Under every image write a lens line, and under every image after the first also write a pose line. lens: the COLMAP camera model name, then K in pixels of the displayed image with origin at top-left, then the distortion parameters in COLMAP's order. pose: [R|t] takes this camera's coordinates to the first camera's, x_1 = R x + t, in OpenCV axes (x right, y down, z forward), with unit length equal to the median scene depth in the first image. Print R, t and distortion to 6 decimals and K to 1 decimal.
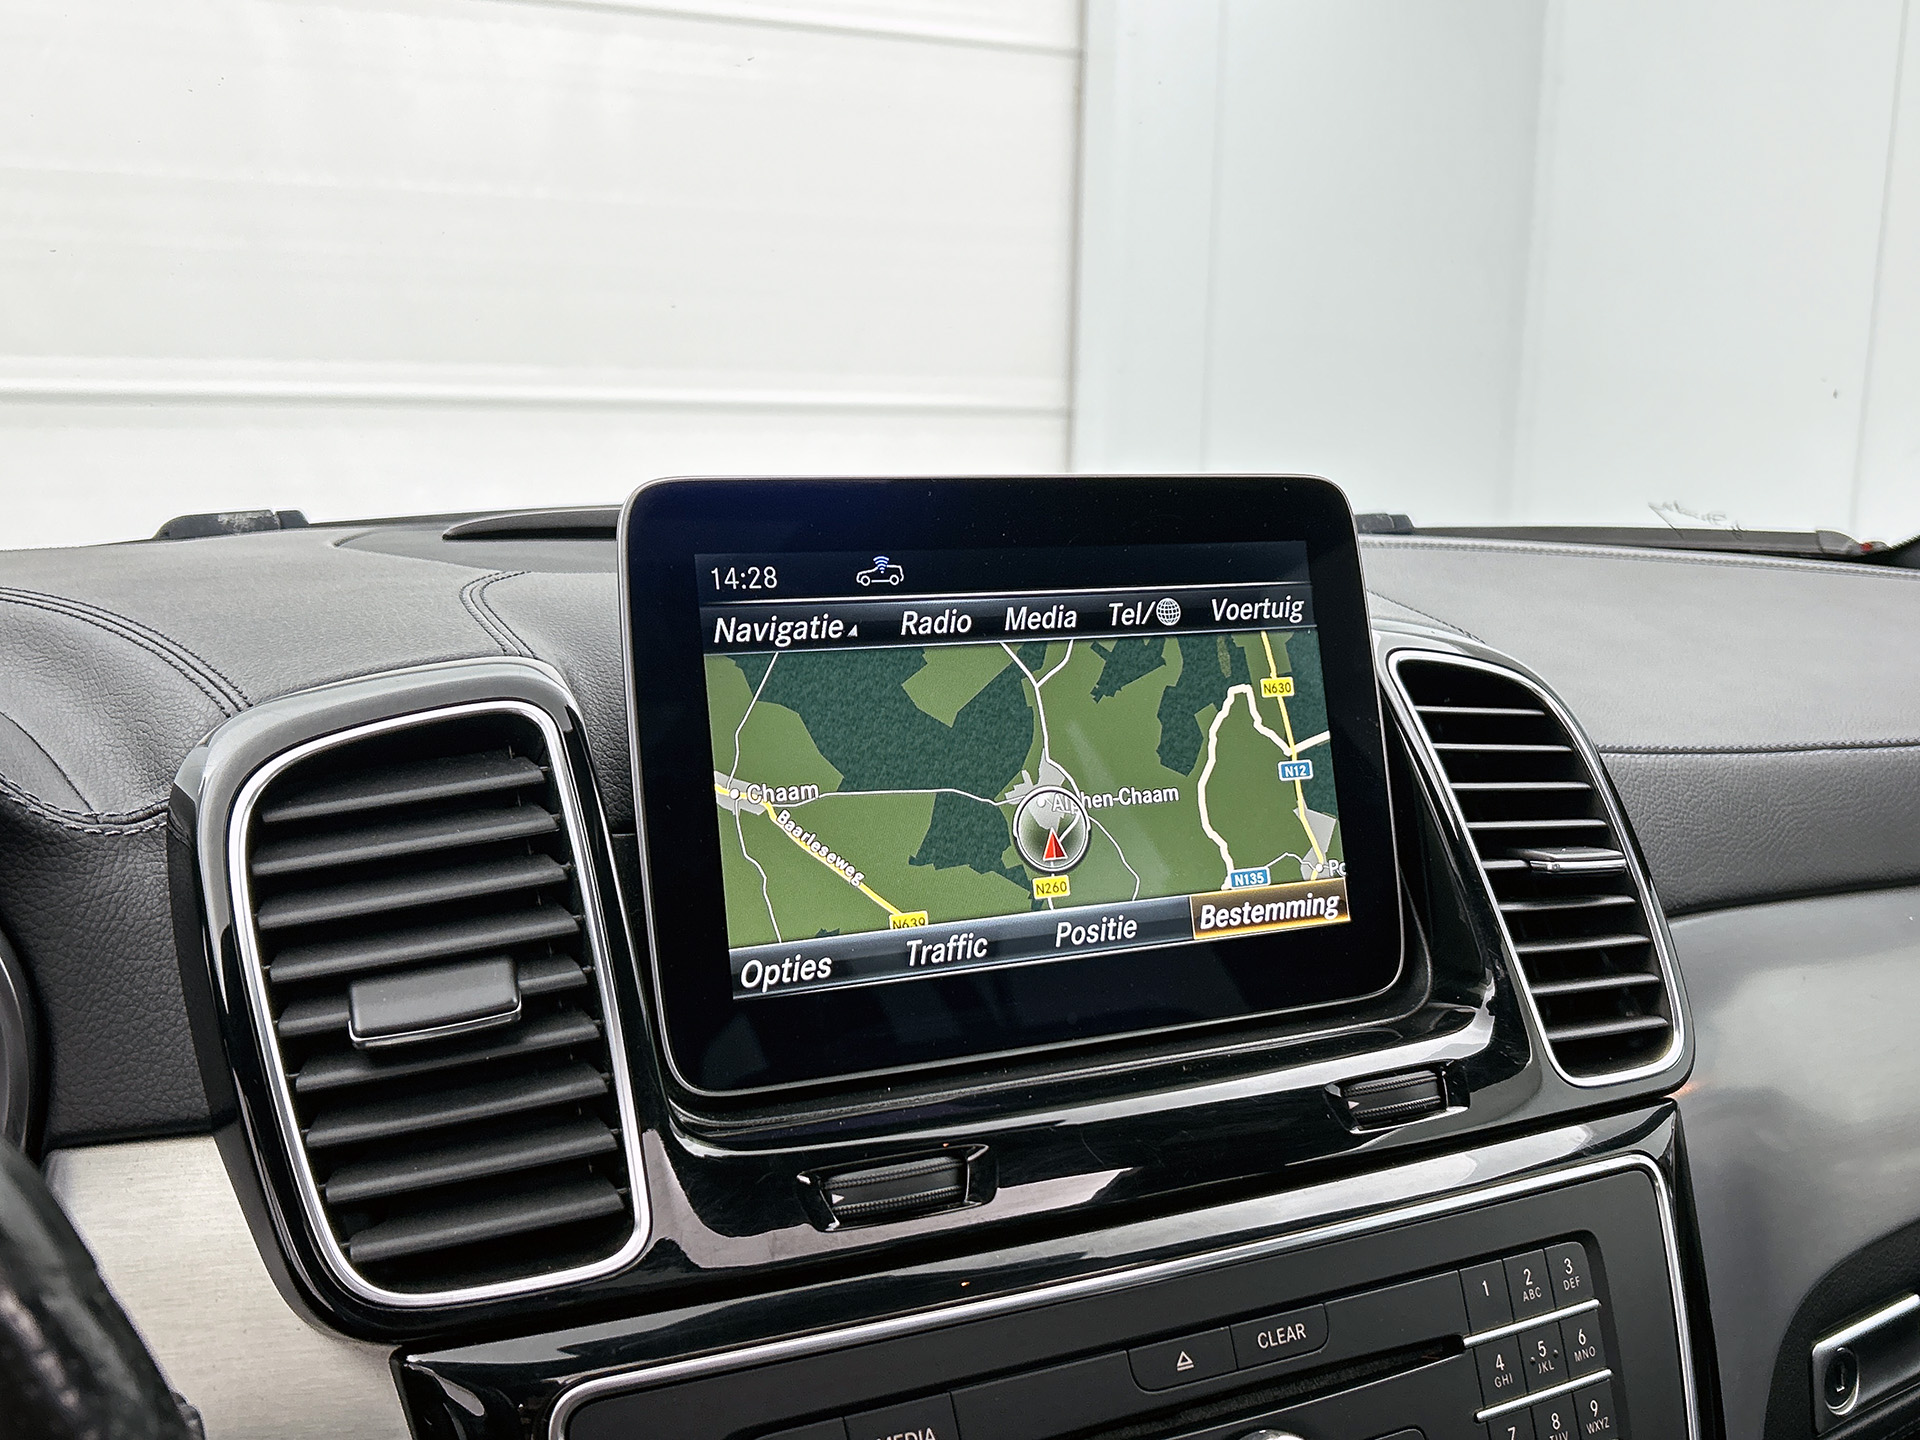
lens RADIAL K [[1908.1, 0, 966.9], [0, 1908.1, 708.9], [0, 0, 1]] dist [0.037131, 0.000000]
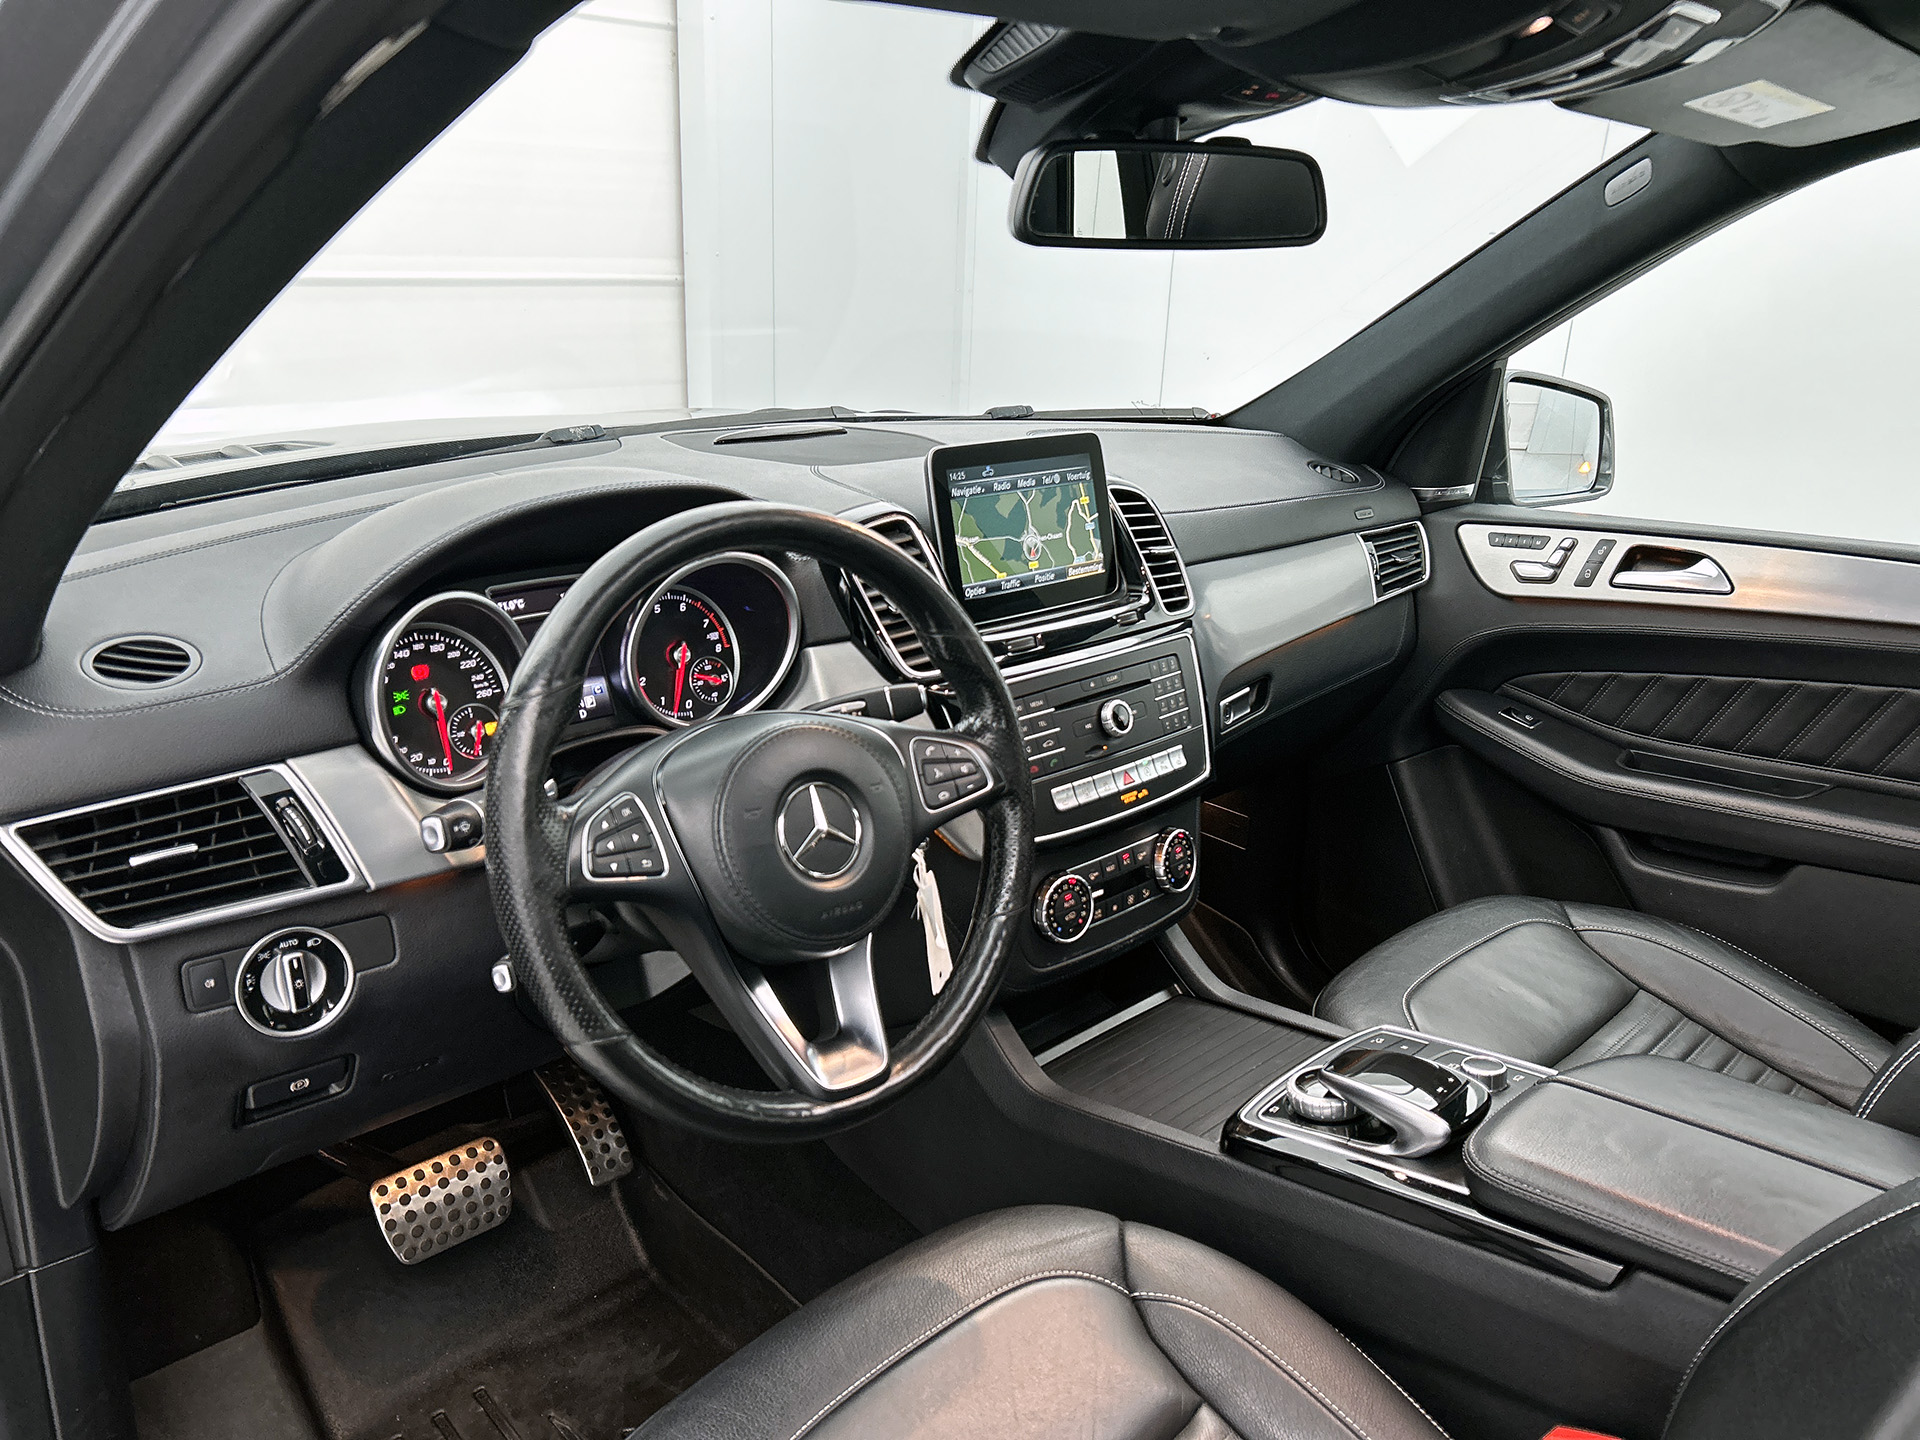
lens RADIAL K [[1427.8, 0, 946.9], [0, 1427.8, 736.5], [0, 0, 1]] dist [0.035162, -0.057523]
pose [[0.952511, -0.085829, 0.292159, -0.858672], [0.031614, 0.982143, 0.185462, -0.080022], [-0.302860, -0.167419, 0.938215, -1.364118]]
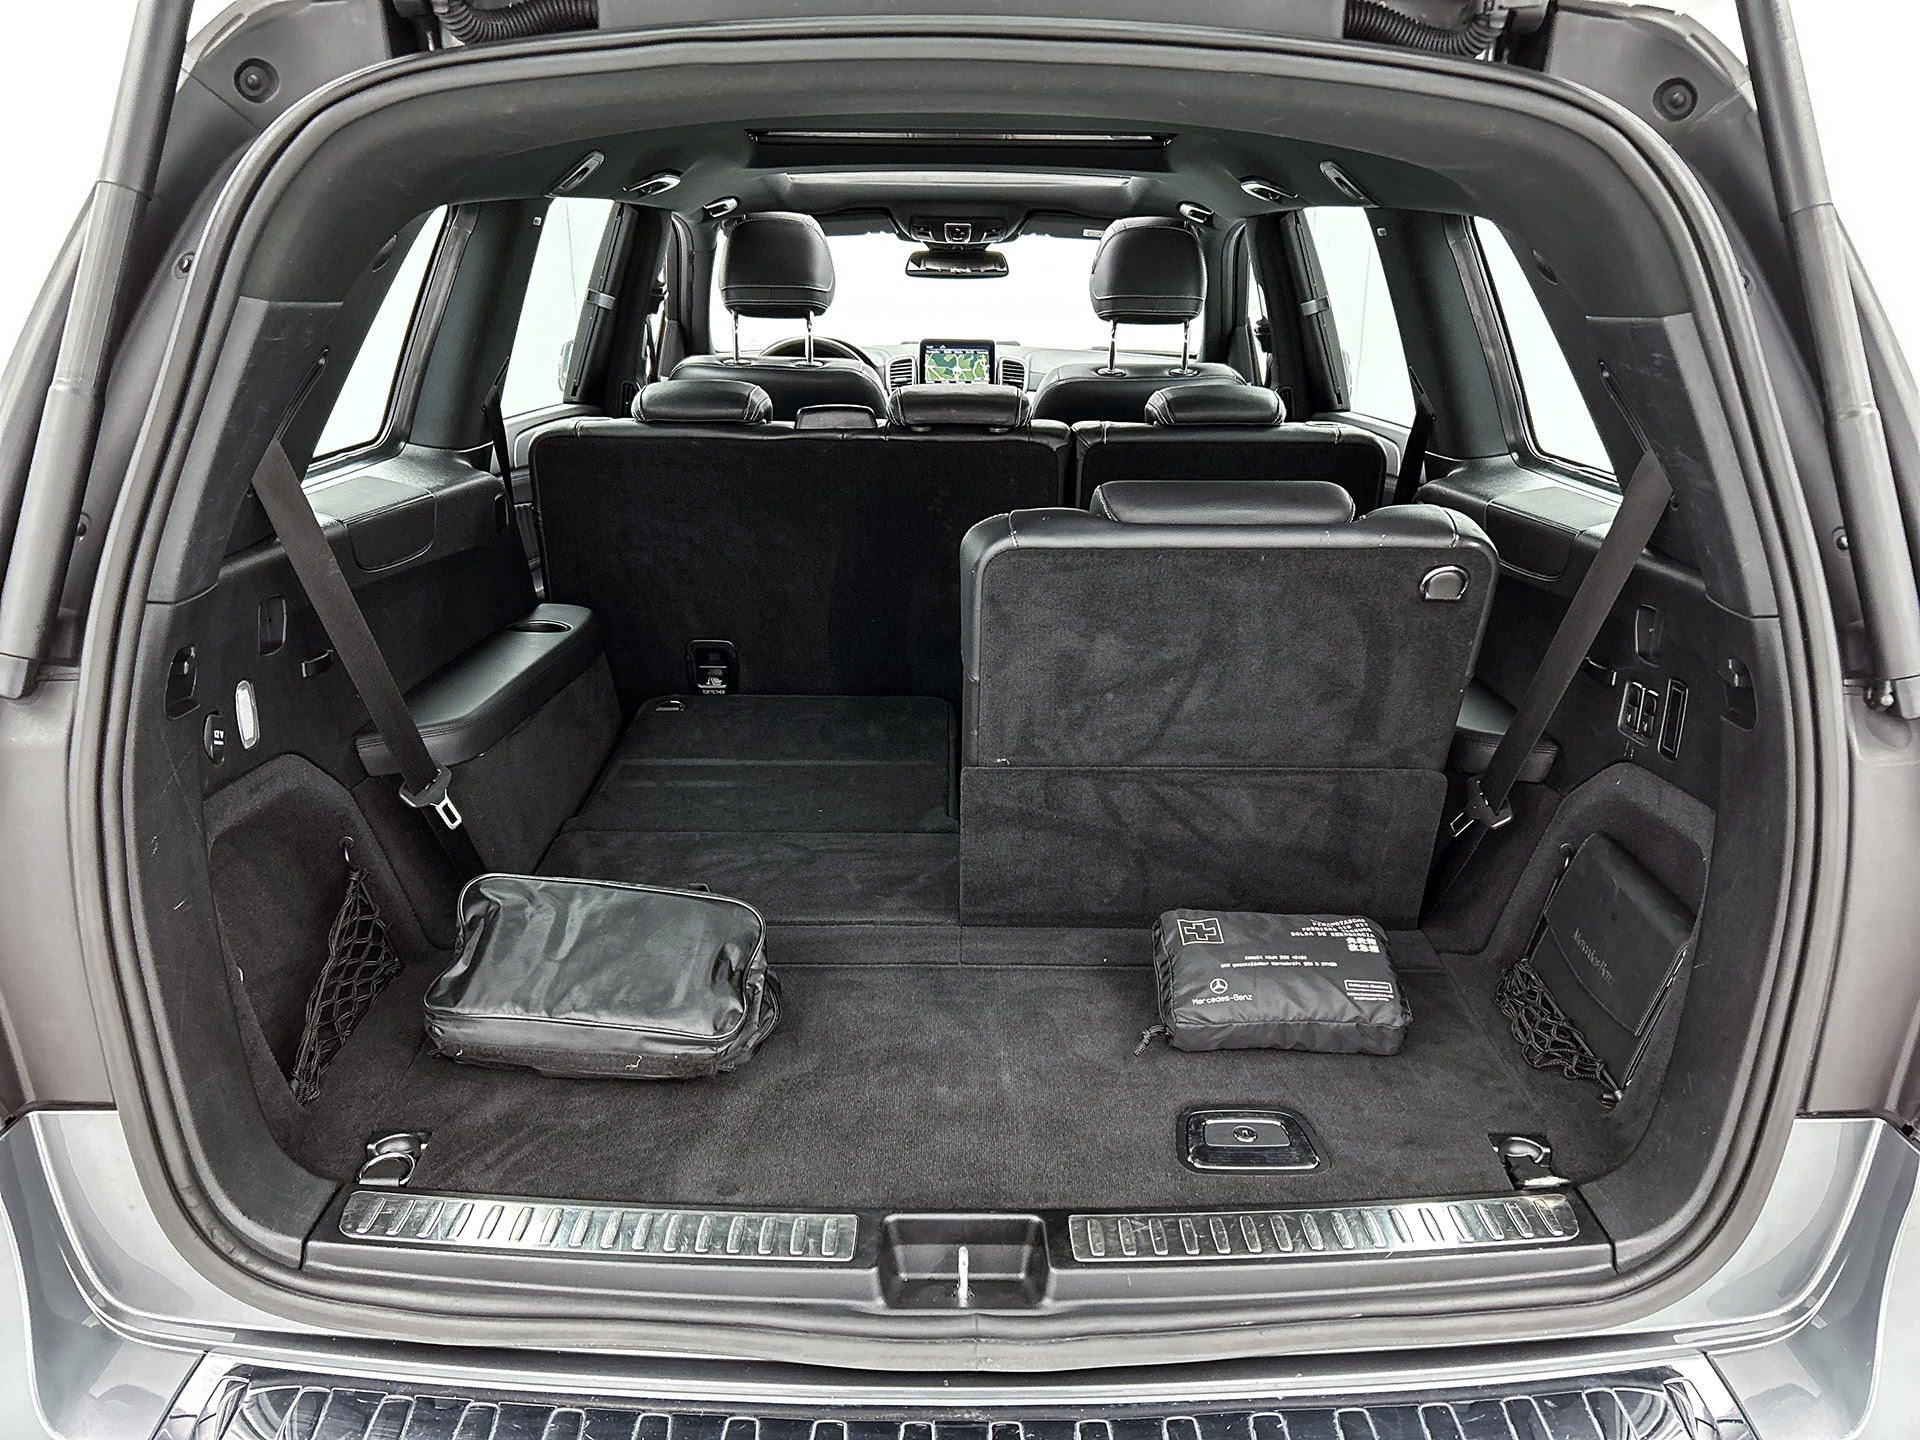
lens RADIAL K [[1427.8, 0, 964.8], [0, 1427.8, 723.7], [0, 0, 1]] dist [0.035162, -0.057523]
pose [[0.903543, 0.126325, -0.409453, 3.703468], [-0.067570, 0.985605, 0.154973, 0.778226], [0.423136, -0.112358, 0.899073, -6.599095]]
